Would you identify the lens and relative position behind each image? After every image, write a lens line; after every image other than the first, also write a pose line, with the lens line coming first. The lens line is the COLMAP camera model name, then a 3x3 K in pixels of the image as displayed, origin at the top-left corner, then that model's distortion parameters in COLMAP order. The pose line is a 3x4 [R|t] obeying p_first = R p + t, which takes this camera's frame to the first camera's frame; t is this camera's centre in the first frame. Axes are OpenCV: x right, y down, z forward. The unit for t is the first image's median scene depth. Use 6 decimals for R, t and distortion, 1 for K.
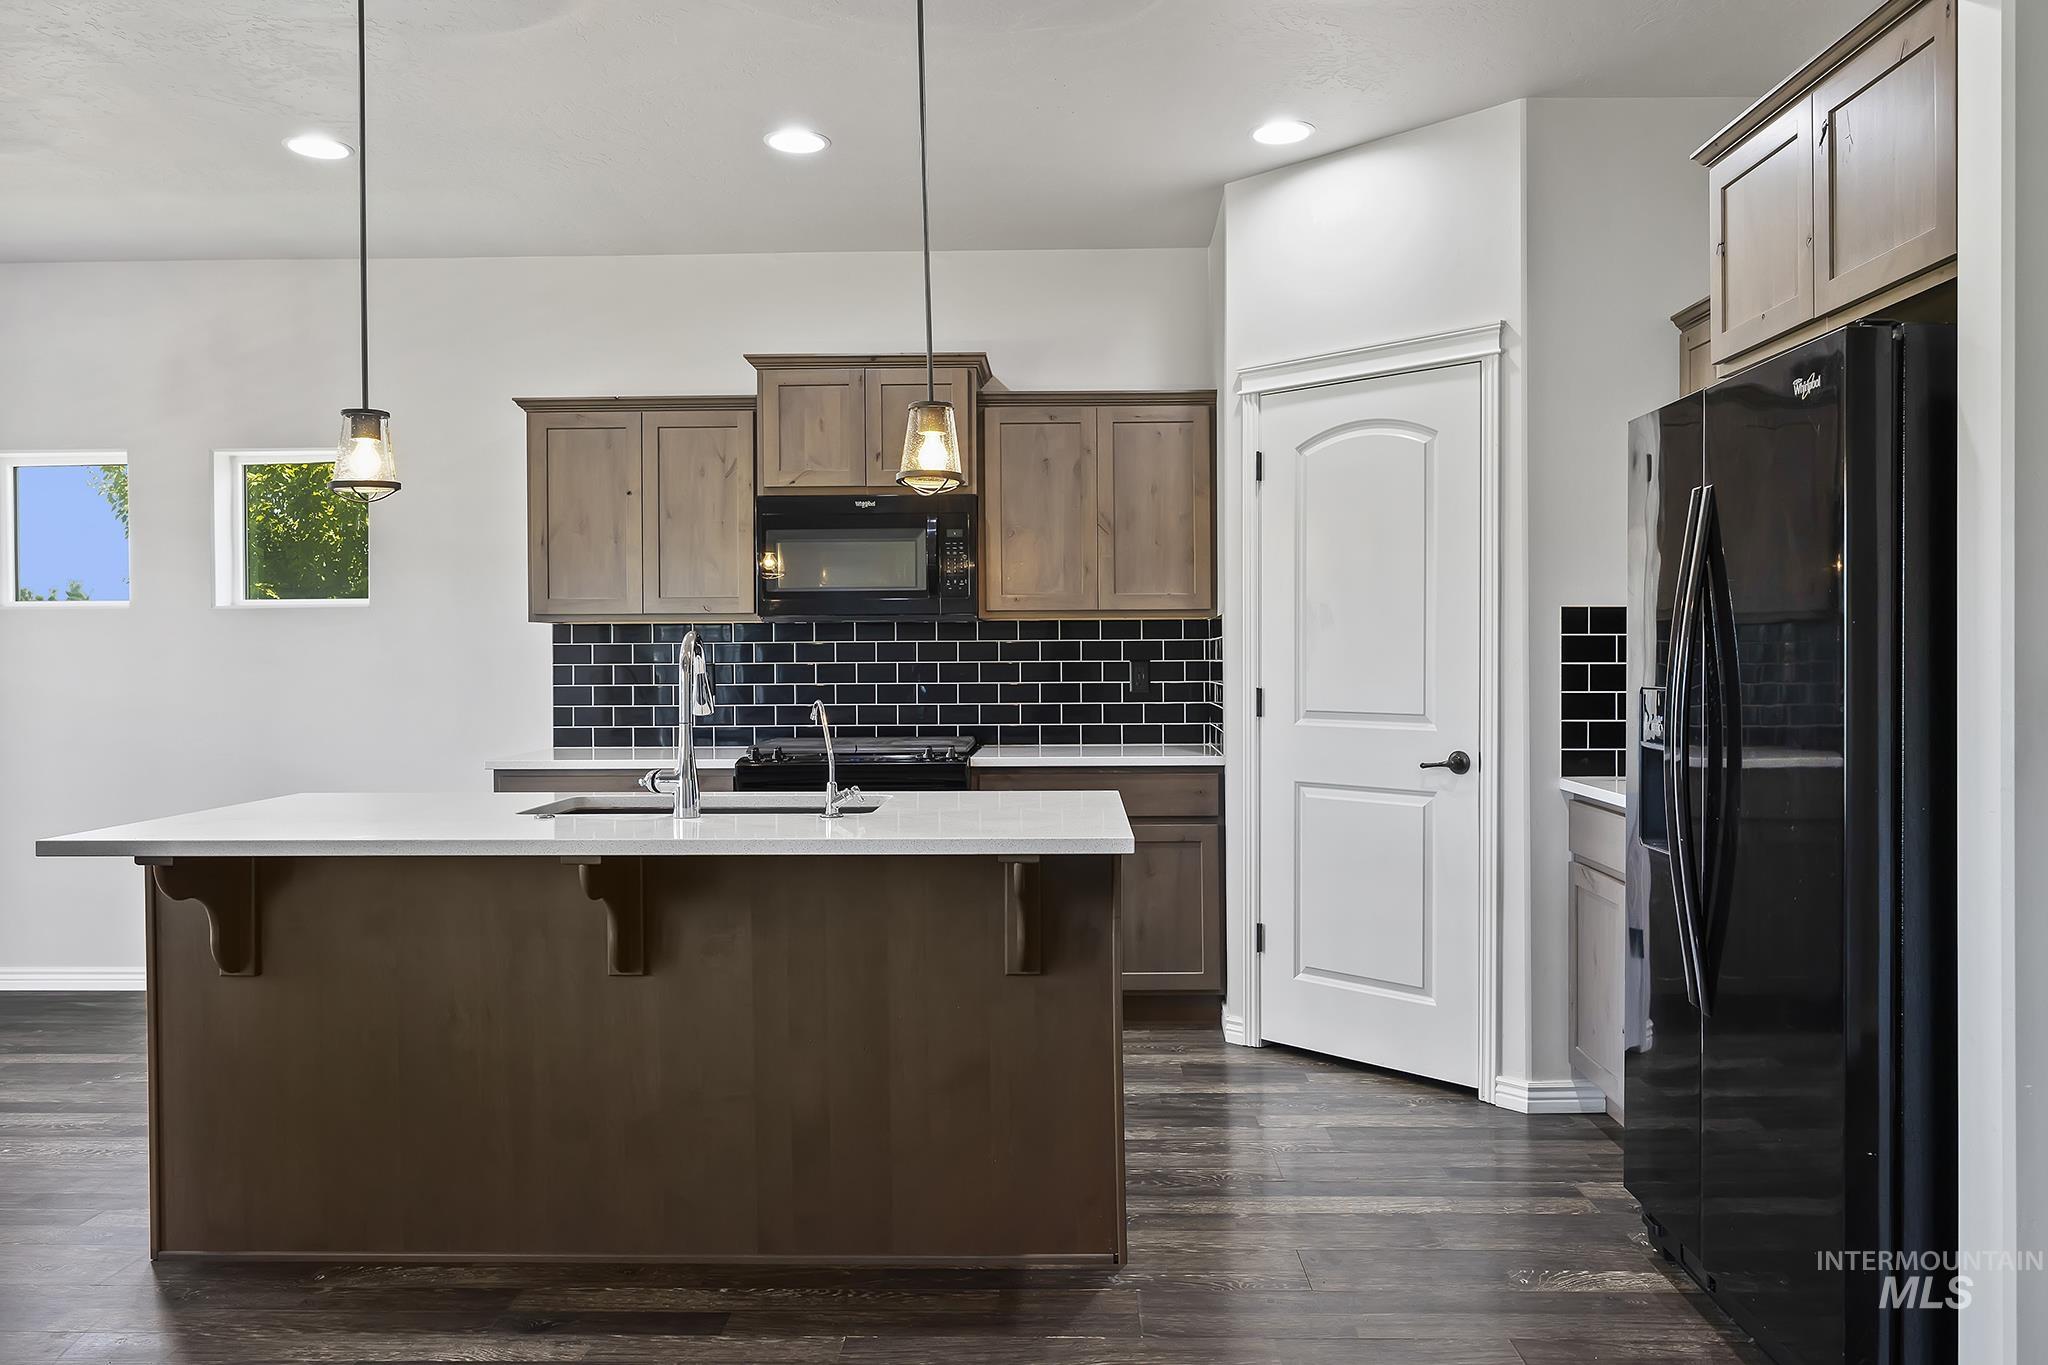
lens RADIAL K [[1488.9, 0, 1031.7], [0, 1488.9, 672.6], [0, 0, 1]] dist [-0.001147, 0.000423]
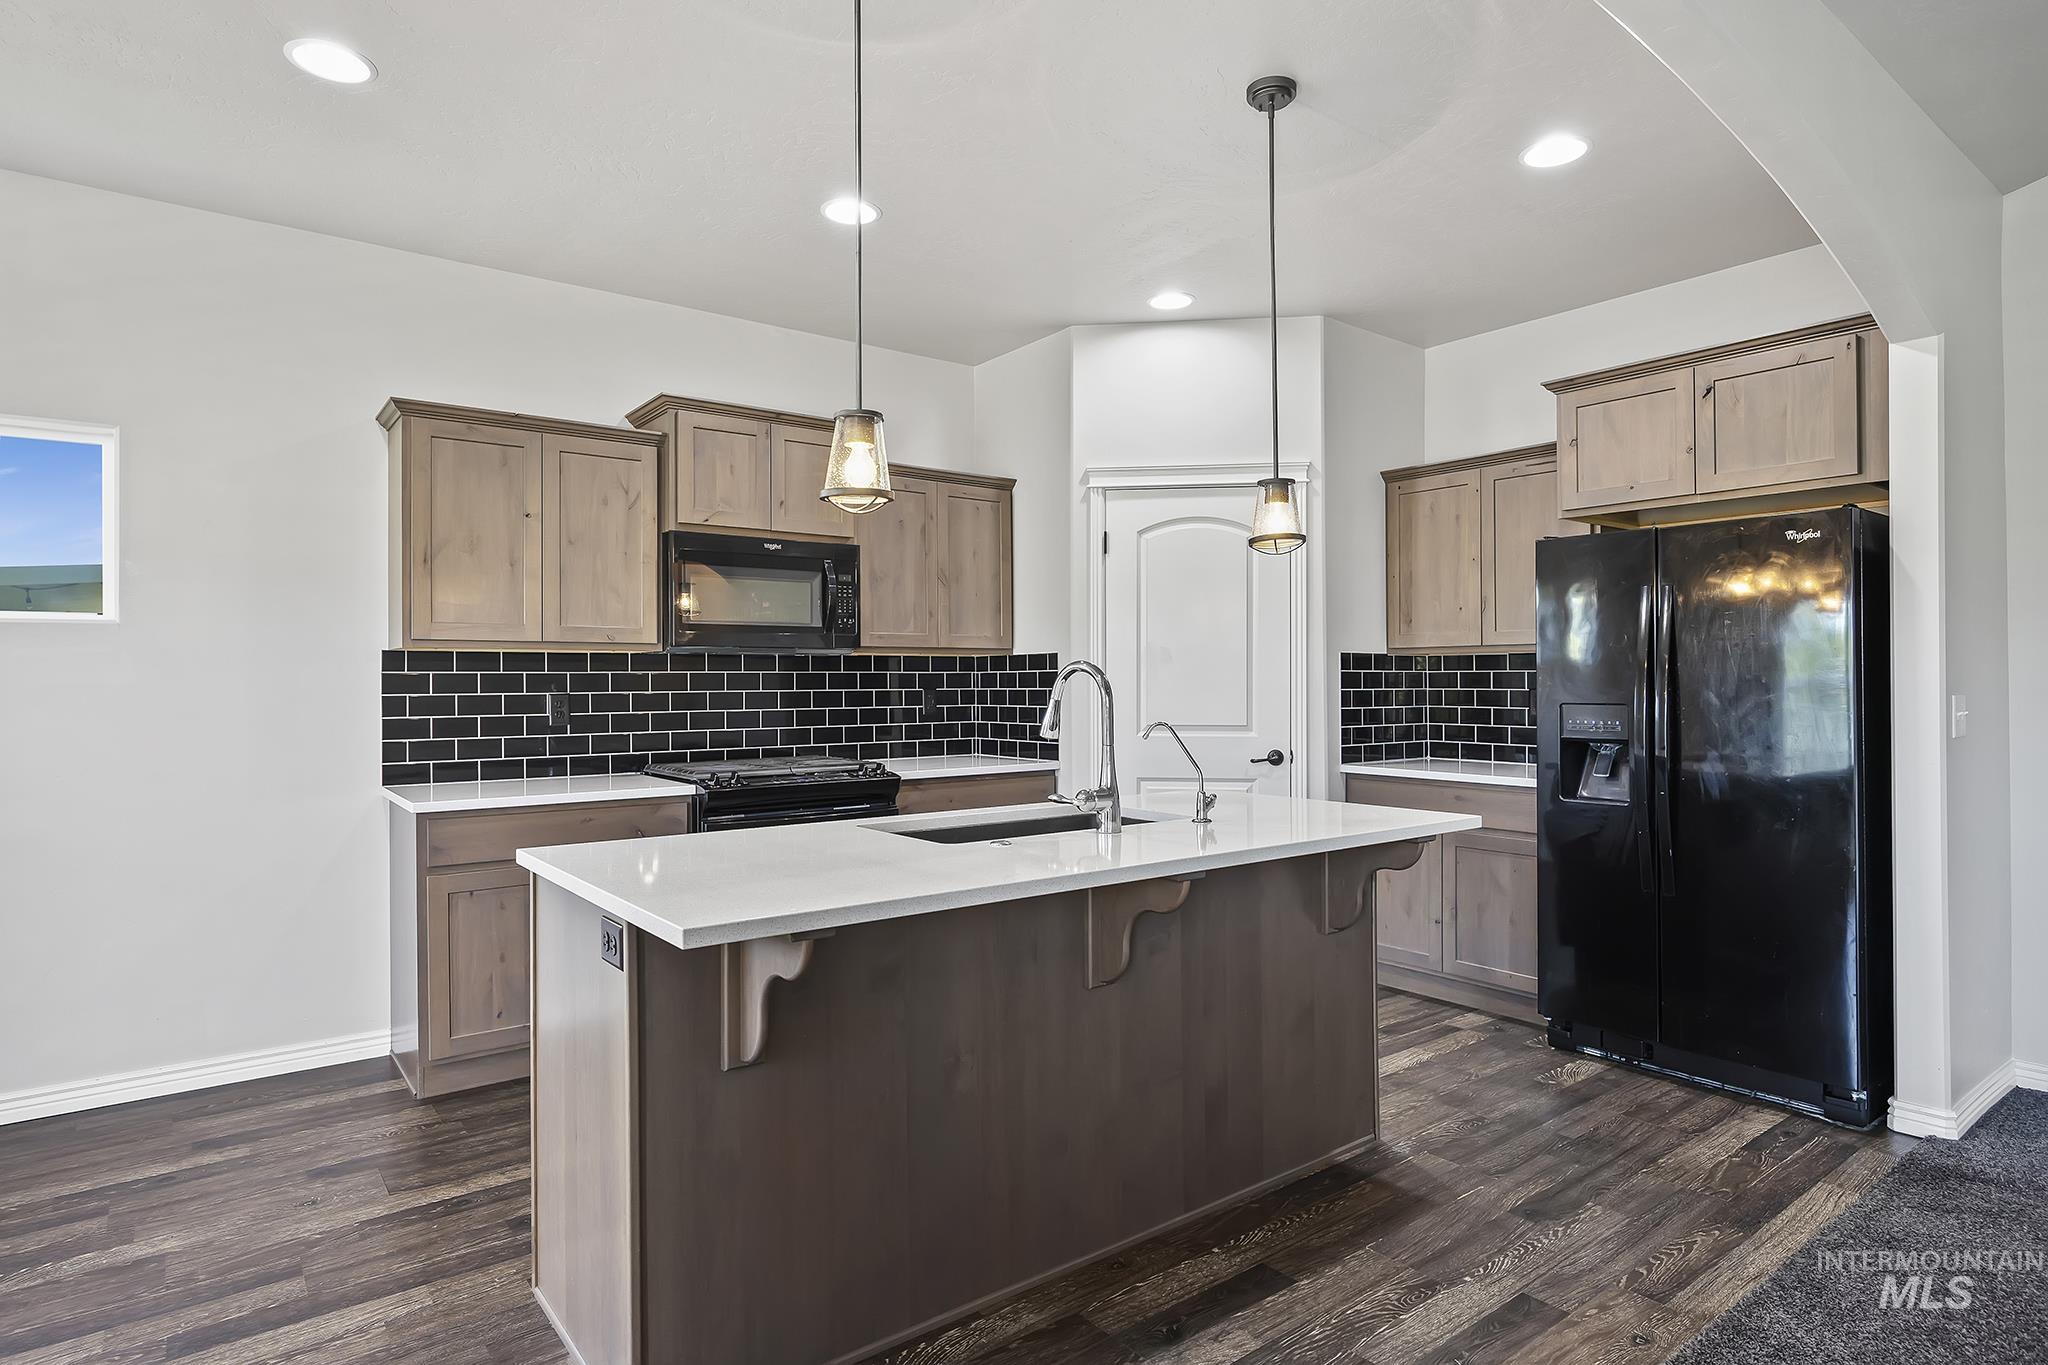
lens RADIAL K [[1112.6, 0, 1024.0], [0, 1112.6, 682.5], [0, 0, 1]] dist [-0.001619, -0.000073]
pose [[0.777973, 0.001564, 0.628296, -0.480154], [0.008191, 0.999887, -0.012632, -0.001175], [-0.628245, 0.014974, 0.777872, 0.246928]]
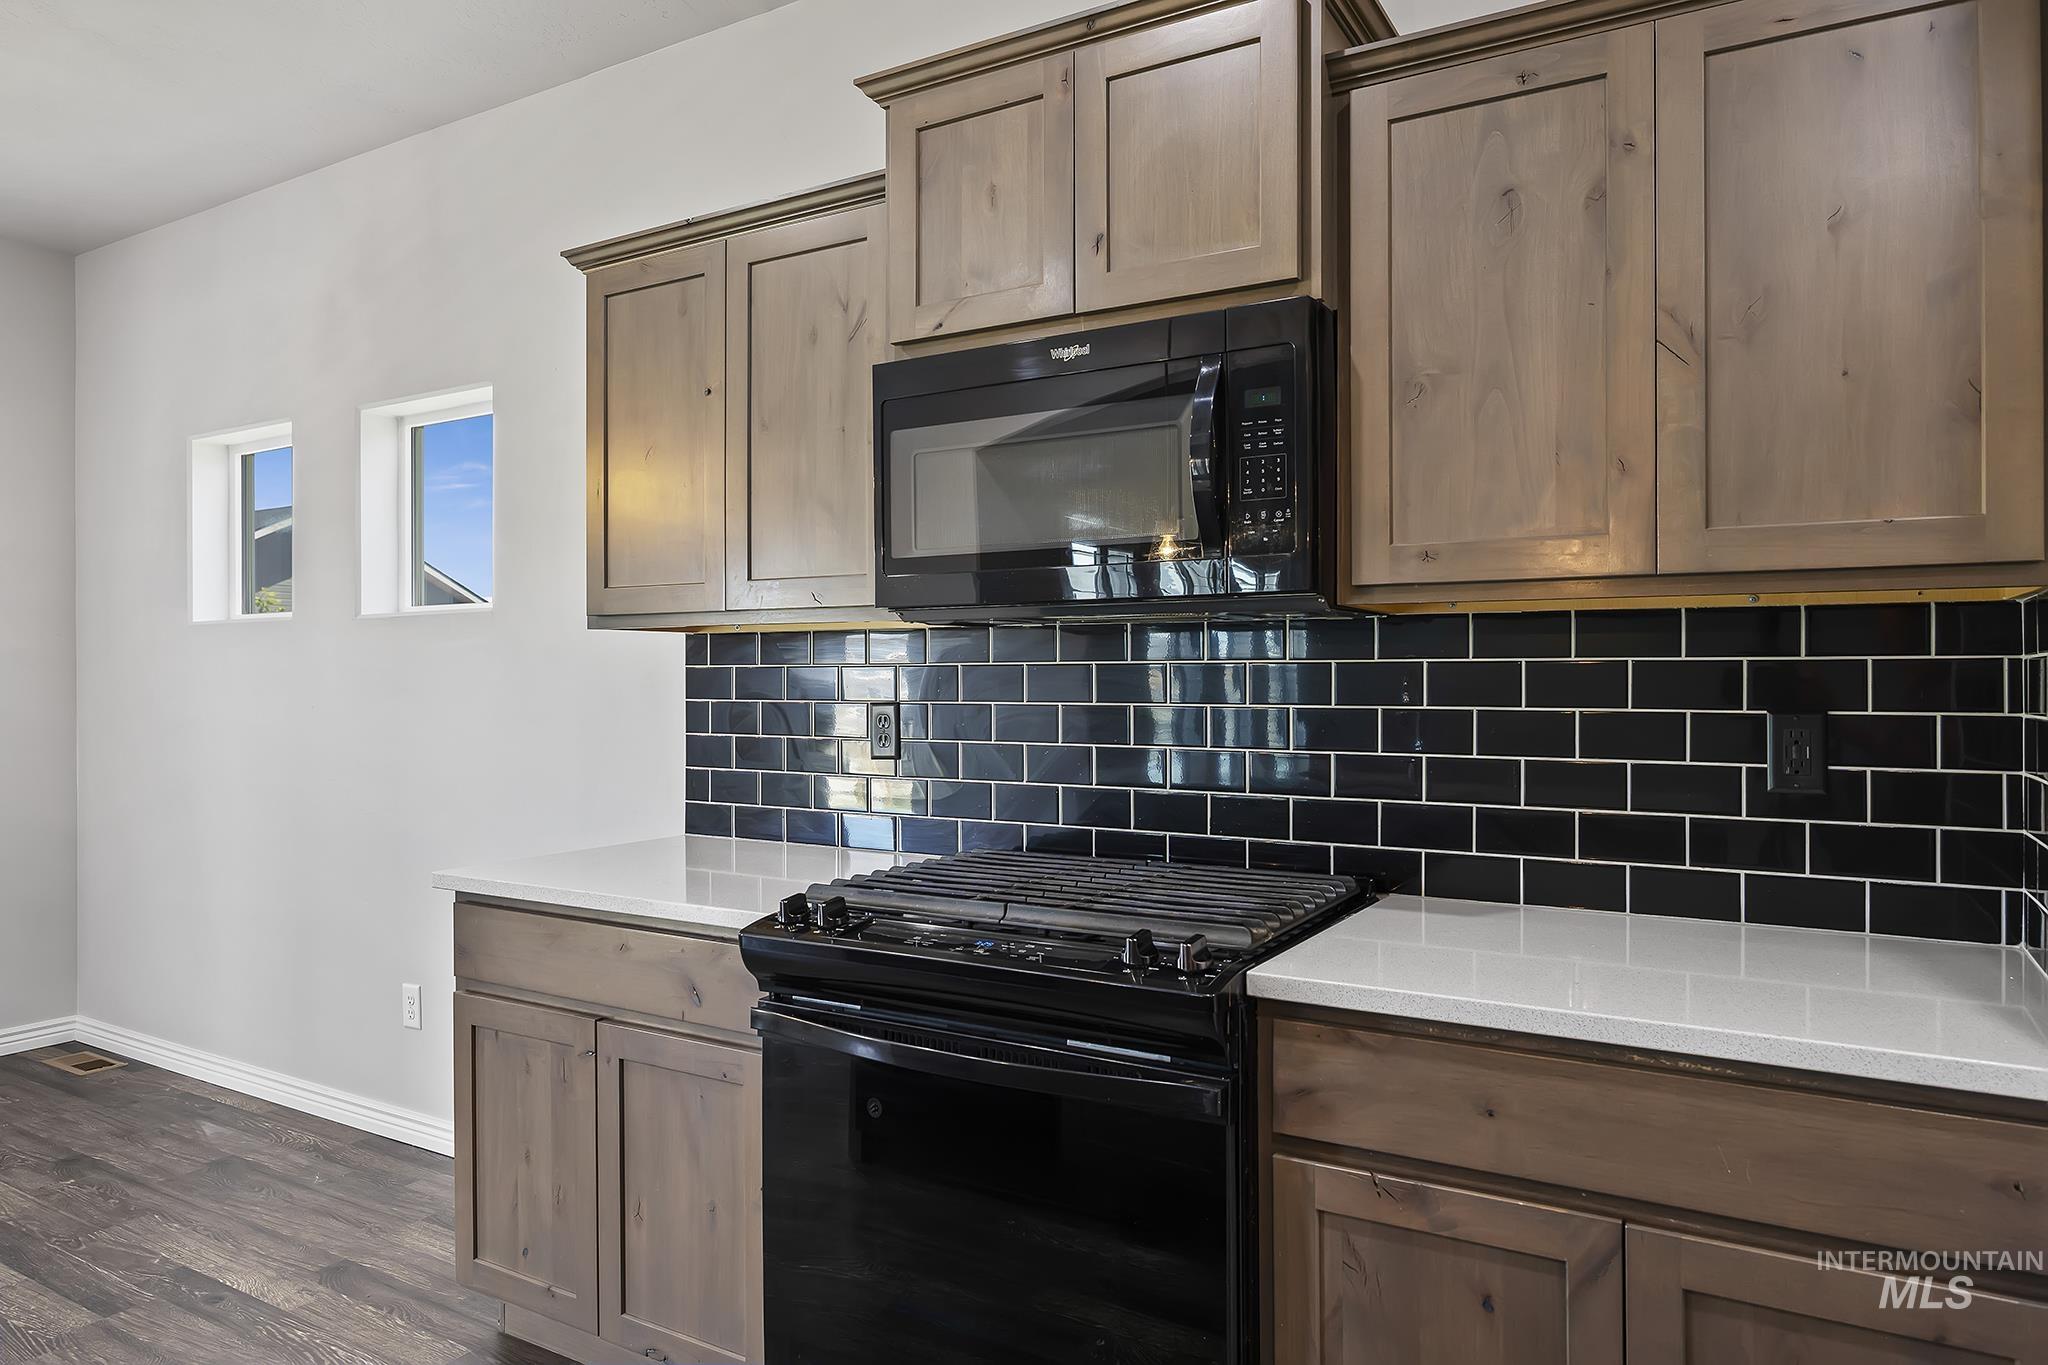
lens RADIAL K [[1277.2, 0, 1024.0], [0, 1277.2, 682.5], [0, 0, 1]] dist [-0.005494, 0.000397]
pose [[0.873571, 0.007658, -0.486637, 0.062264], [-0.010329, 0.999943, -0.002807, -0.013351], [0.486588, 0.007478, 0.873600, 0.657792]]
